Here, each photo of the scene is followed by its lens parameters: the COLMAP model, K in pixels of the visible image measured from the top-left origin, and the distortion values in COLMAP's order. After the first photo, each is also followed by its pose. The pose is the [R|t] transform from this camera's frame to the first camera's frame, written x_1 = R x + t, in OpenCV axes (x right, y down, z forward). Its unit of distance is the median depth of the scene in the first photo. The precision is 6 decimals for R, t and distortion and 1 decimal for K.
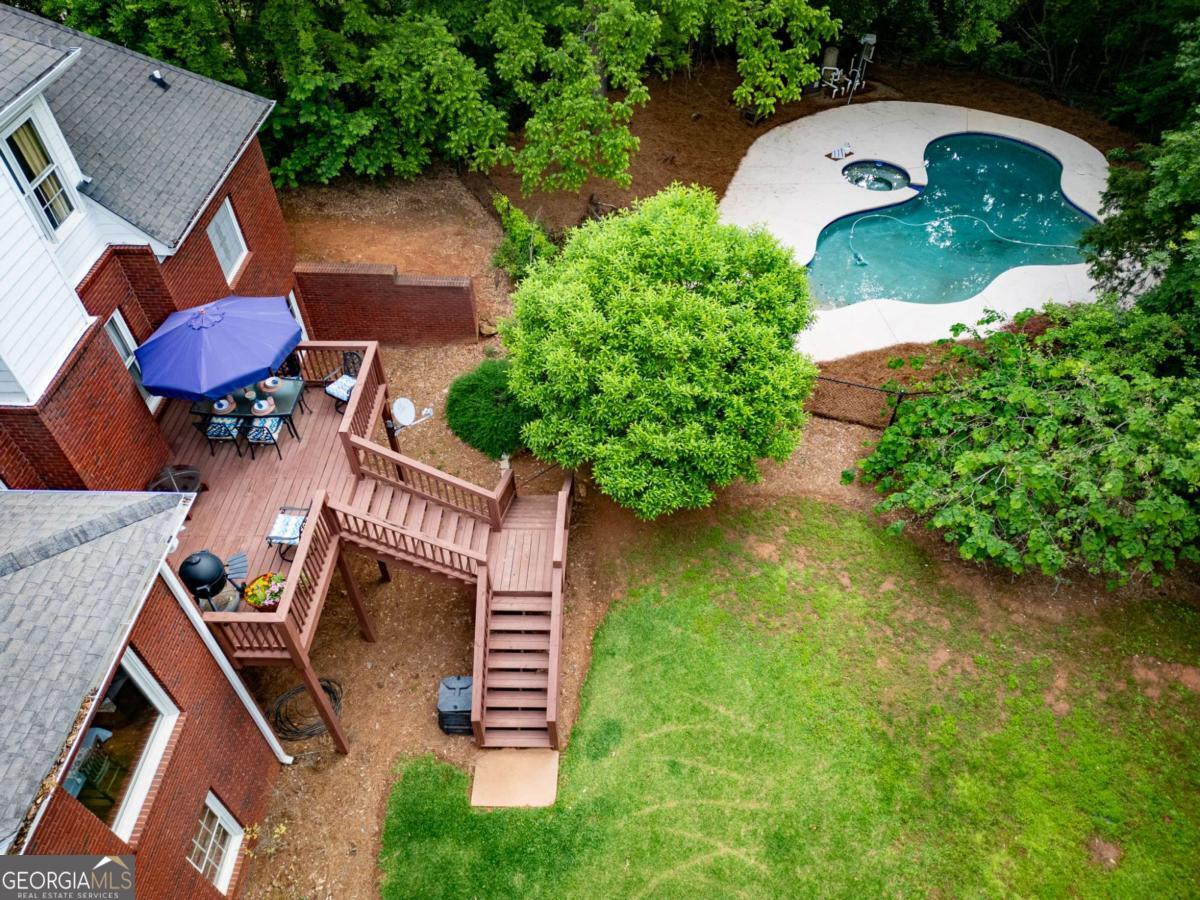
lens RADIAL K [[839.4, 0, 604.6], [0, 839.4, 445.5], [0, 0, 1]] dist [0.131413, -0.146763]
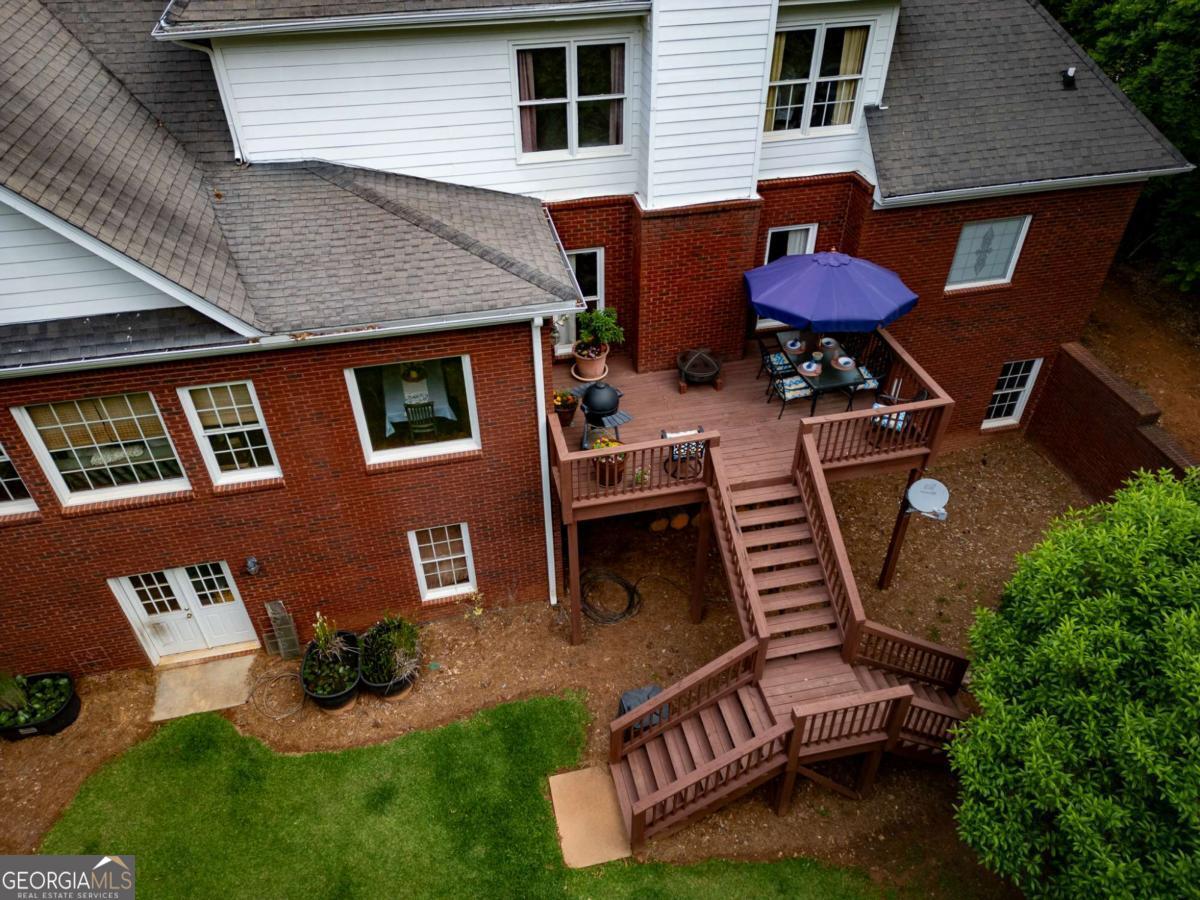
lens RADIAL K [[839.4, 0, 604.6], [0, 839.4, 445.5], [0, 0, 1]] dist [0.131413, -0.146763]
pose [[0.243805, 0.614286, -0.750475, 0.285694], [-0.692788, 0.651832, 0.308479, -0.115049], [0.678678, 0.444712, 0.584490, 0.314286]]
